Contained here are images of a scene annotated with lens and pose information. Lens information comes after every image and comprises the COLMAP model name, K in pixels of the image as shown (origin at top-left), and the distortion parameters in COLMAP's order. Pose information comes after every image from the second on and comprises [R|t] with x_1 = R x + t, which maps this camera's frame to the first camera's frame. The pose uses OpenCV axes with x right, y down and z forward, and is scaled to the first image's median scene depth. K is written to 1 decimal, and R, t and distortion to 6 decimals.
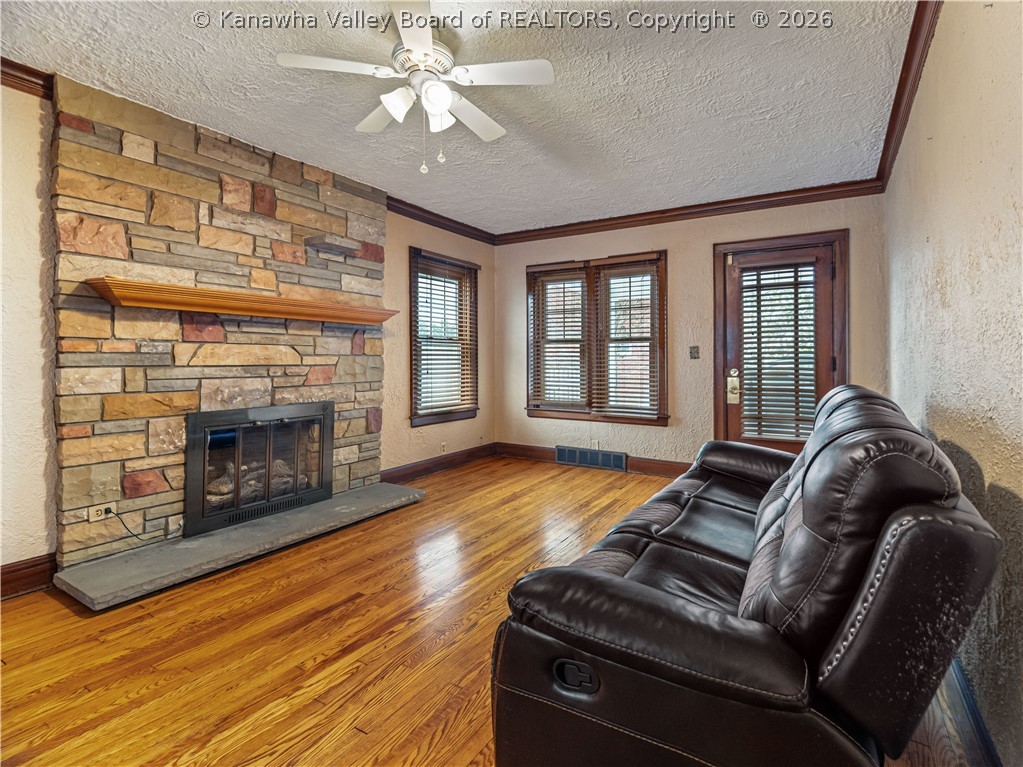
lens RADIAL K [[486.7, 0, 507.7], [0, 486.7, 359.5], [0, 0, 1]] dist [0.000371, -0.007096]
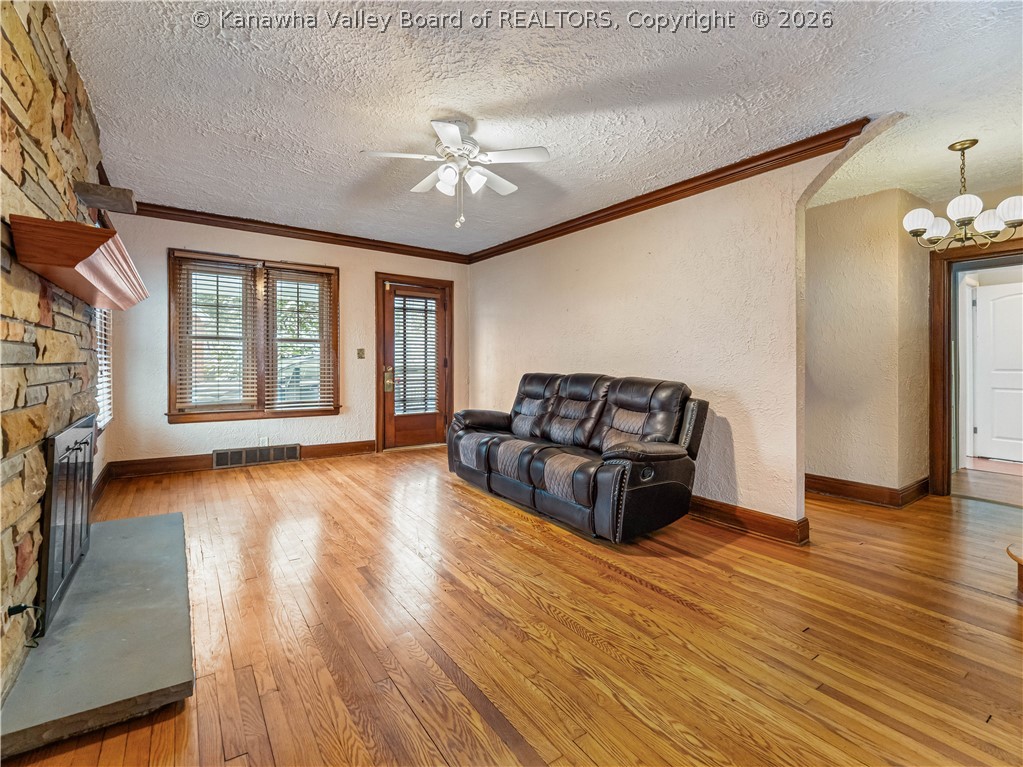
lens RADIAL K [[486.7, 0, 507.7], [0, 486.7, 359.5], [0, 0, 1]] dist [0.000371, -0.007096]
pose [[0.423881, 0.011881, 0.905640, -0.591310], [-0.012107, 0.999899, -0.007451, 0.004514], [-0.905637, -0.007807, 0.423982, 0.114045]]
